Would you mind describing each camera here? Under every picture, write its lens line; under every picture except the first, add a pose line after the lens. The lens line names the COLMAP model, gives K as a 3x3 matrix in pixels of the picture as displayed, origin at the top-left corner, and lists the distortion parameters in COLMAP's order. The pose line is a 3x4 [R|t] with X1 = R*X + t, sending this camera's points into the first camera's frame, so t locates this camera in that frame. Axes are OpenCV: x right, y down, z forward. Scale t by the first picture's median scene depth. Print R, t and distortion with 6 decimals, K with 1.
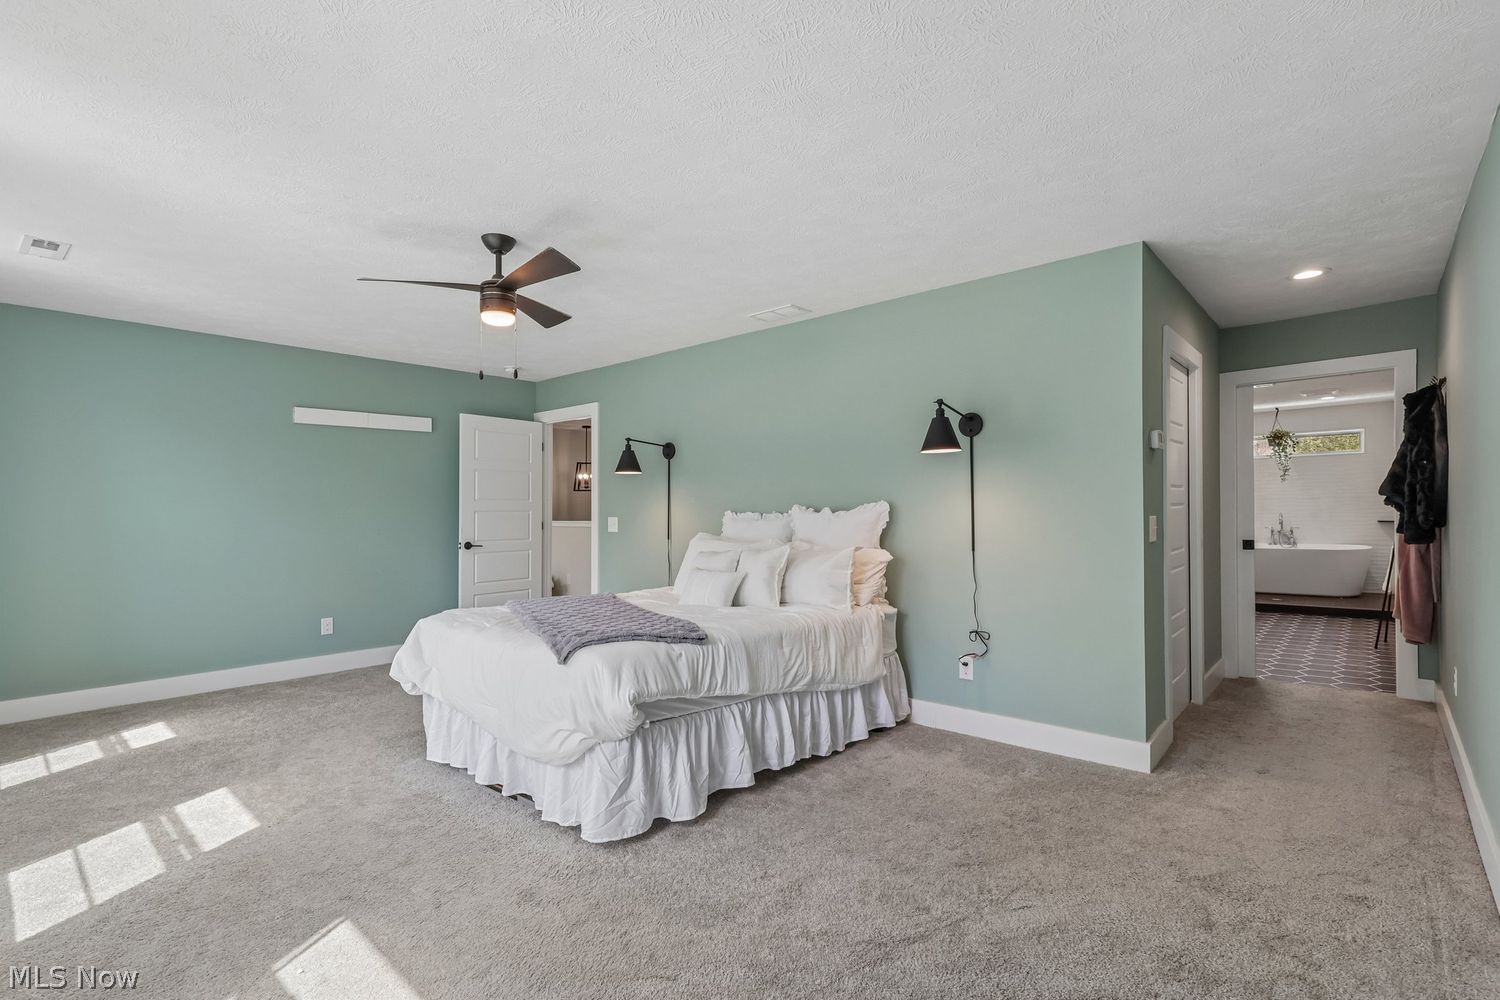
lens RADIAL K [[695.6, 0, 750.0], [0, 695.6, 500.0], [0, 0, 1]] dist [-0.001168, -0.000604]
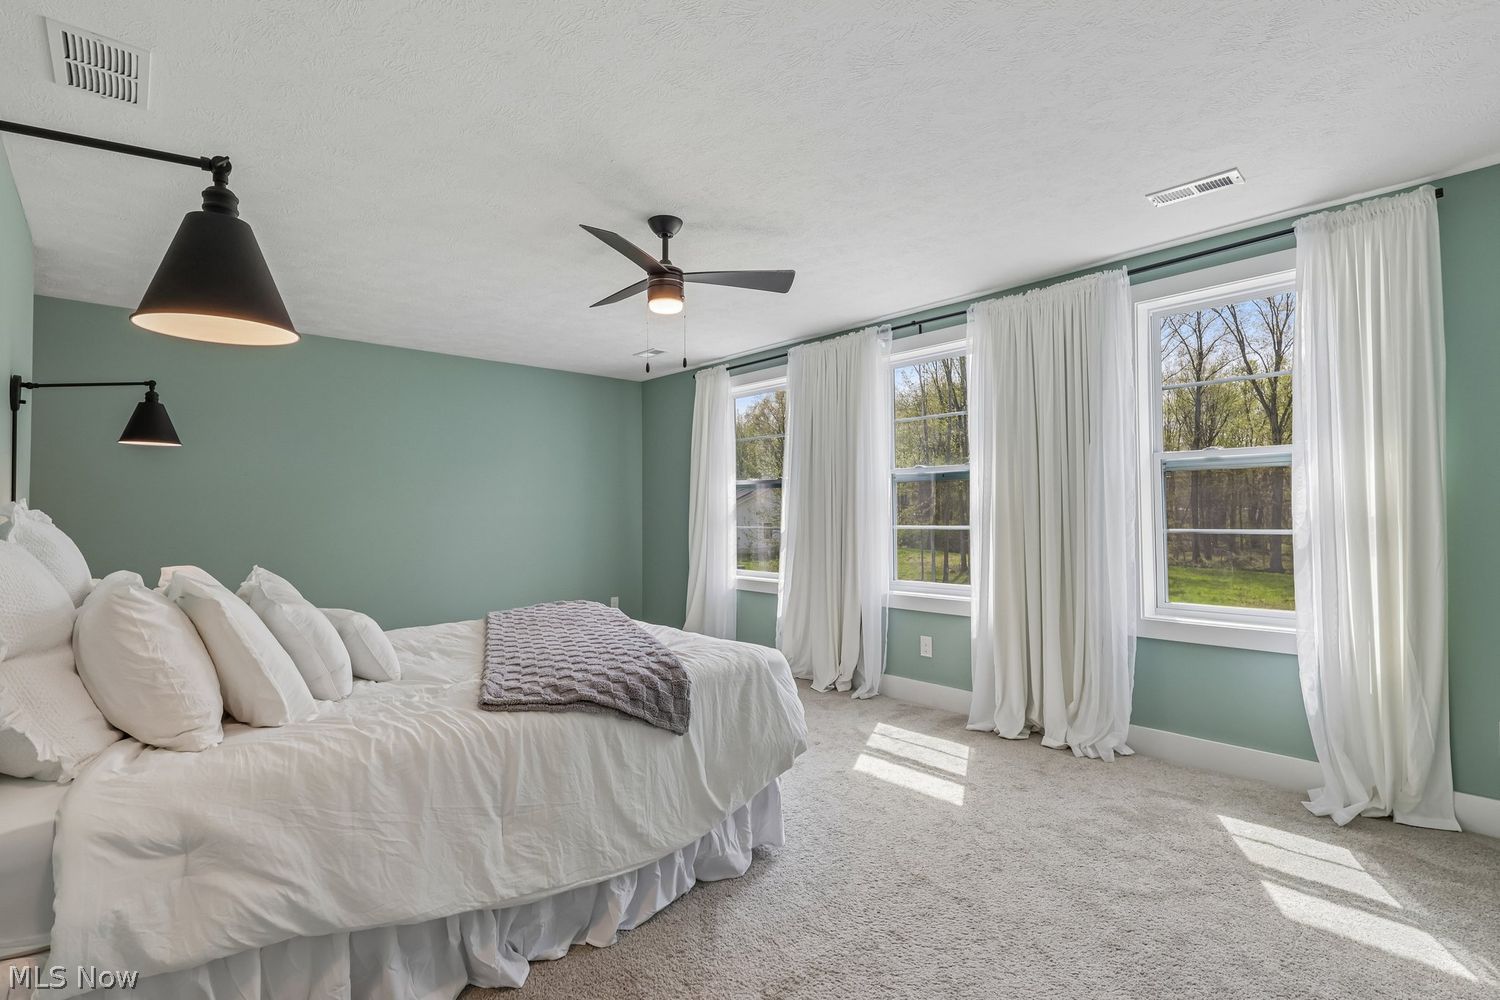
lens RADIAL K [[652.0, 0, 756.1], [0, 652.0, 530.2], [0, 0, 1]] dist [0.001193, 0.000215]
pose [[-0.997083, 0.016656, 0.074490, -0.545359], [0.017824, 0.999728, 0.015039, 0.026844], [-0.074219, 0.016322, -0.997108, 1.845587]]
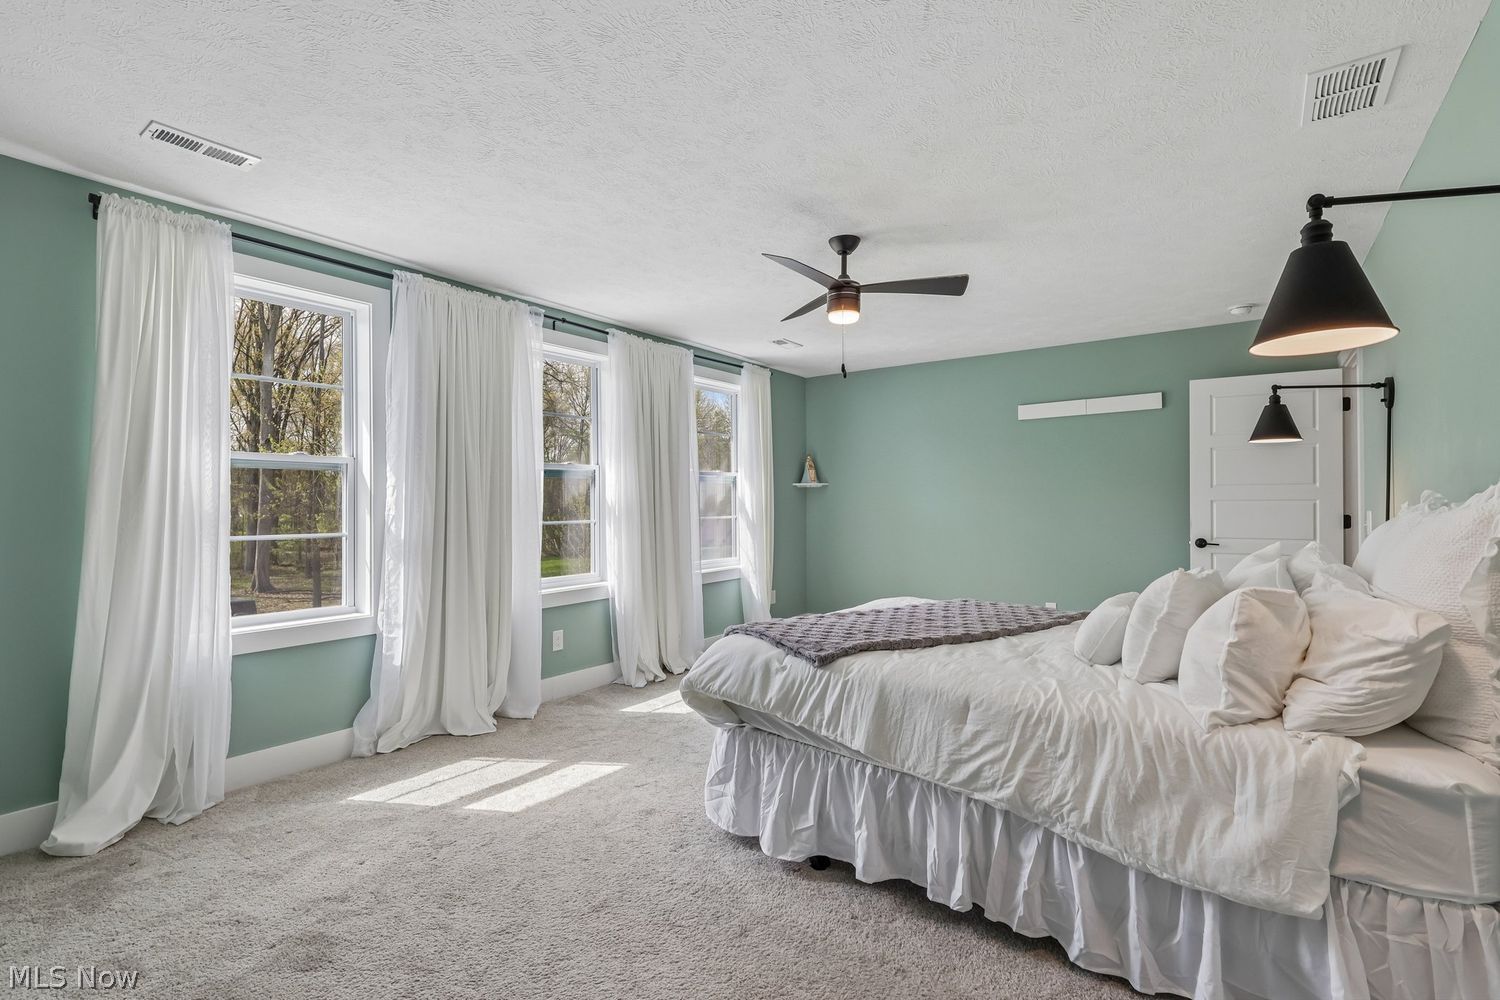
lens RADIAL K [[703.1, 0, 744.4], [0, 703.1, 496.0], [0, 0, 1]] dist [0.008679, -0.000027]
pose [[0.089503, -0.001681, -0.995985, 0.677304], [0.018768, 0.999824, -0.000001, 0.002048], [0.995810, -0.018693, 0.089519, 0.754960]]
